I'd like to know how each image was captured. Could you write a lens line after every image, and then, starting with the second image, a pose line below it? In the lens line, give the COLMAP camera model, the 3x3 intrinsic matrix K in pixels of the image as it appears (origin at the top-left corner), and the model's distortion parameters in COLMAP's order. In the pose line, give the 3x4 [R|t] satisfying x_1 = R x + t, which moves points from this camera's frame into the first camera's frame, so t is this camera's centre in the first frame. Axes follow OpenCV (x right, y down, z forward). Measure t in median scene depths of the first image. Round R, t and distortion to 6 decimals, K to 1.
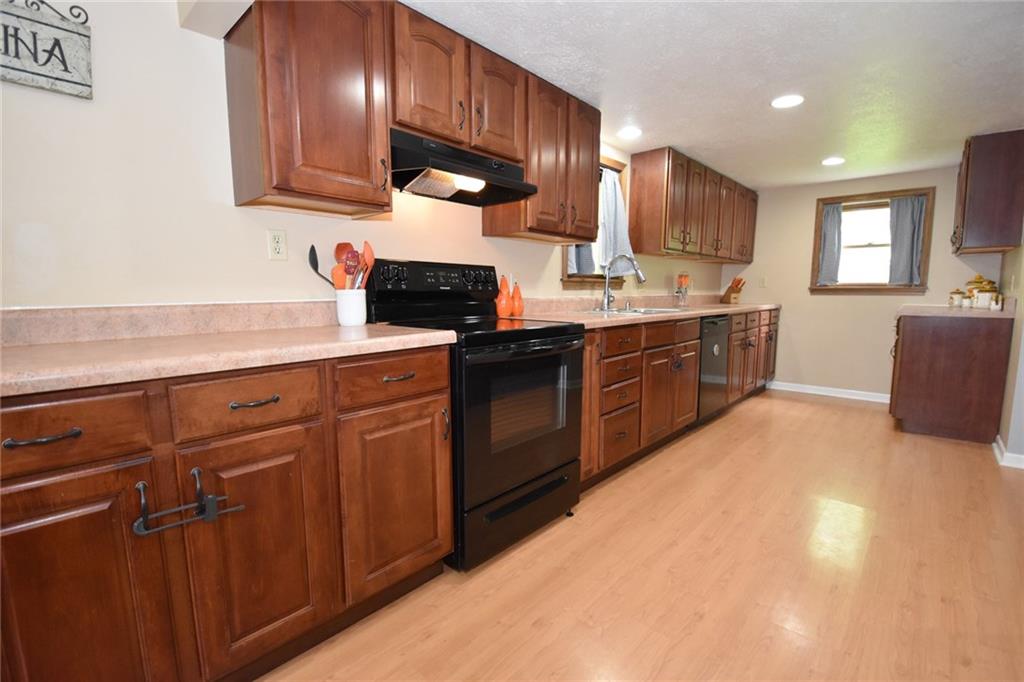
lens RADIAL K [[463.7, 0, 488.1], [0, 463.7, 348.1], [0, 0, 1]] dist [-0.005885, -0.004178]
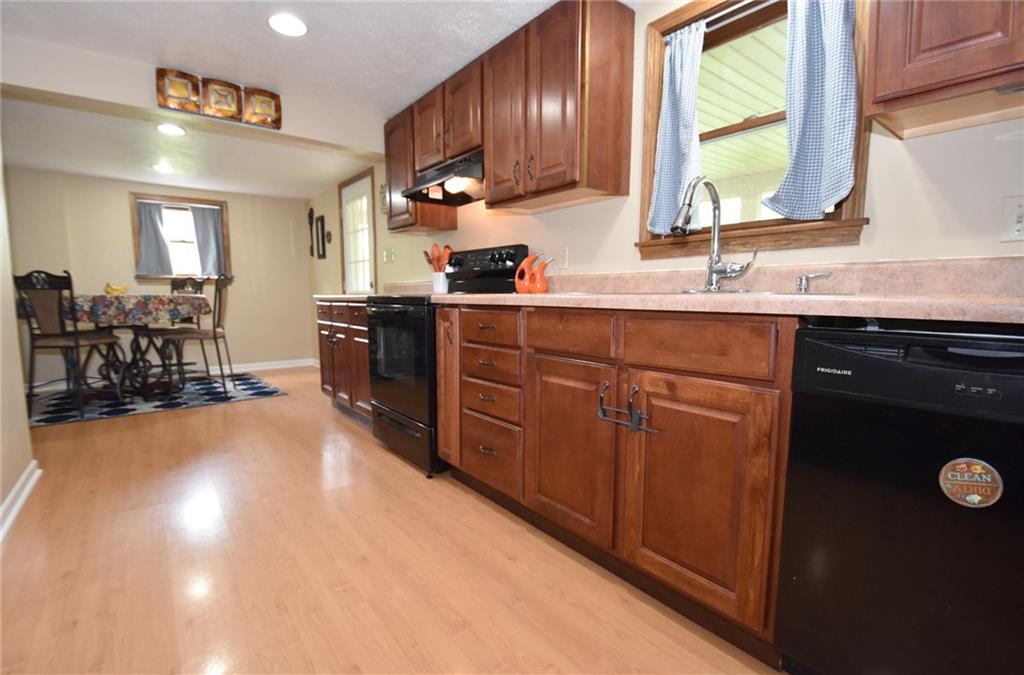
lens RADIAL K [[463.7, 0, 515.0], [0, 463.7, 341.8], [0, 0, 1]] dist [-0.005885, -0.004178]
pose [[-0.128219, 0.108213, -0.985824, 0.991860], [-0.121123, 0.984879, 0.123863, -0.085324], [0.984322, 0.135288, -0.113173, 1.084485]]
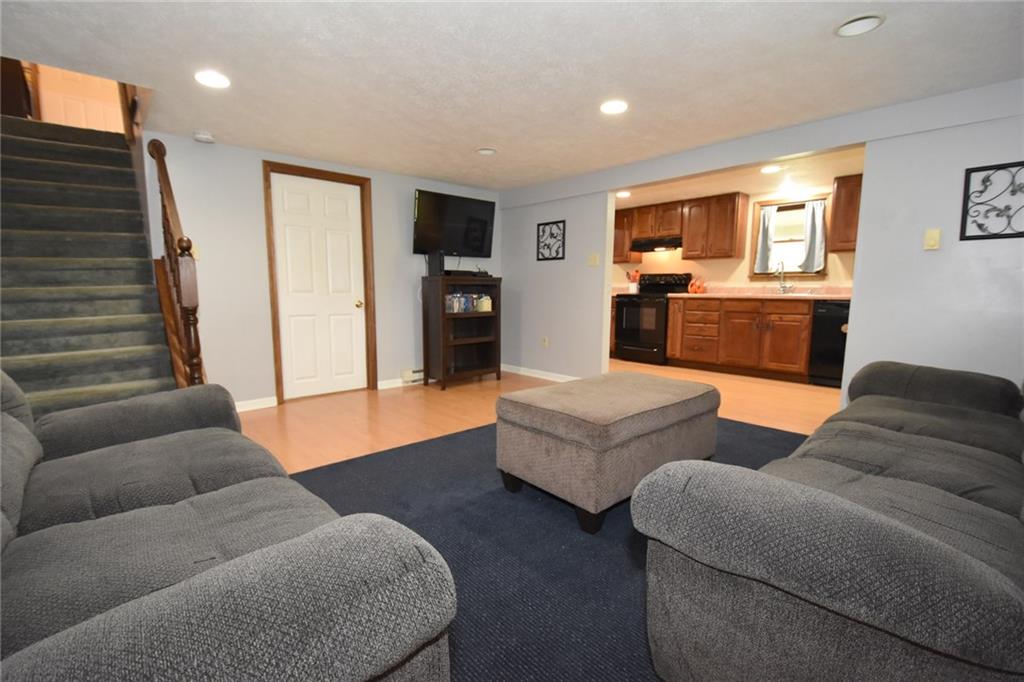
lens RADIAL K [[463.7, 0, 506.7], [0, 463.7, 344.0], [0, 0, 1]] dist [-0.005885, -0.004178]
pose [[-0.070512, 0.120941, -0.990152, 2.454710], [-0.125553, 0.983653, 0.129088, -0.000038], [0.989578, 0.133419, -0.054175, 0.214172]]
